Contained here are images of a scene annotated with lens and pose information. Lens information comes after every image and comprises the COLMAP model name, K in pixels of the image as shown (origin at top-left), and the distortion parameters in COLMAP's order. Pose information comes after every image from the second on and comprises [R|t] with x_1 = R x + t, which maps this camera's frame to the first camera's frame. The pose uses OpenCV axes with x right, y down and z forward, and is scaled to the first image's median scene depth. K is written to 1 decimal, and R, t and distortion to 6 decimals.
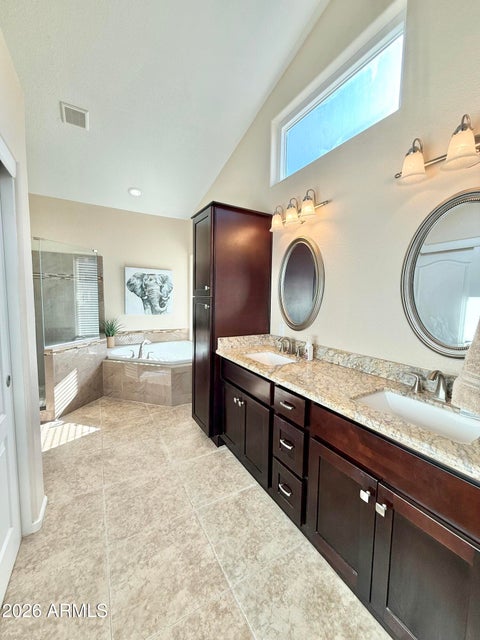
lens RADIAL K [[253.7, 0, 239.8], [0, 253.7, 319.2], [0, 0, 1]] dist [0.000780, -0.000113]
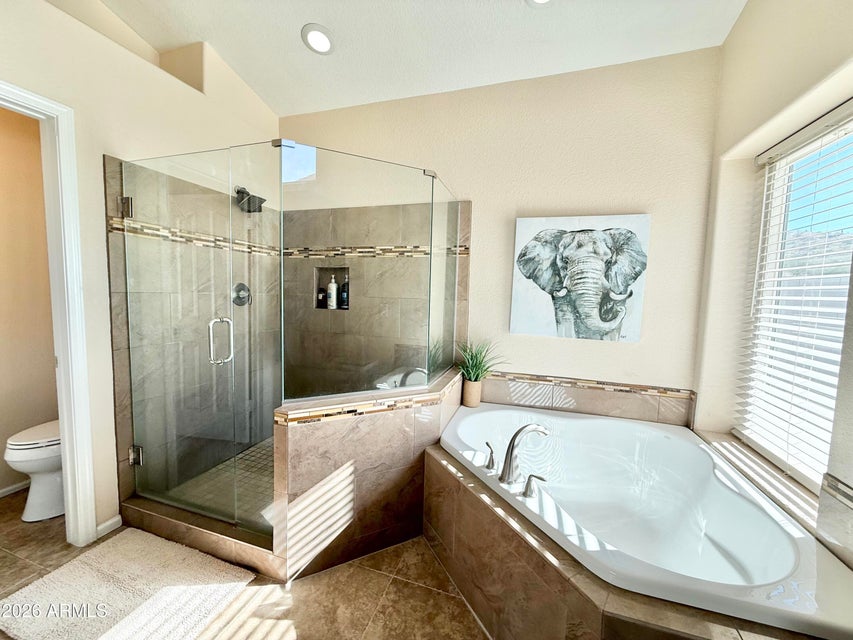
lens RADIAL K [[338.2, 0, 425.1], [0, 338.2, 320.0], [0, 0, 1]] dist [0.000780, -0.000113]
pose [[0.671131, 0.059942, -0.738911, -0.132391], [-0.081389, 0.996658, 0.006927, -0.031717], [0.736857, 0.055490, 0.673767, 0.512661]]
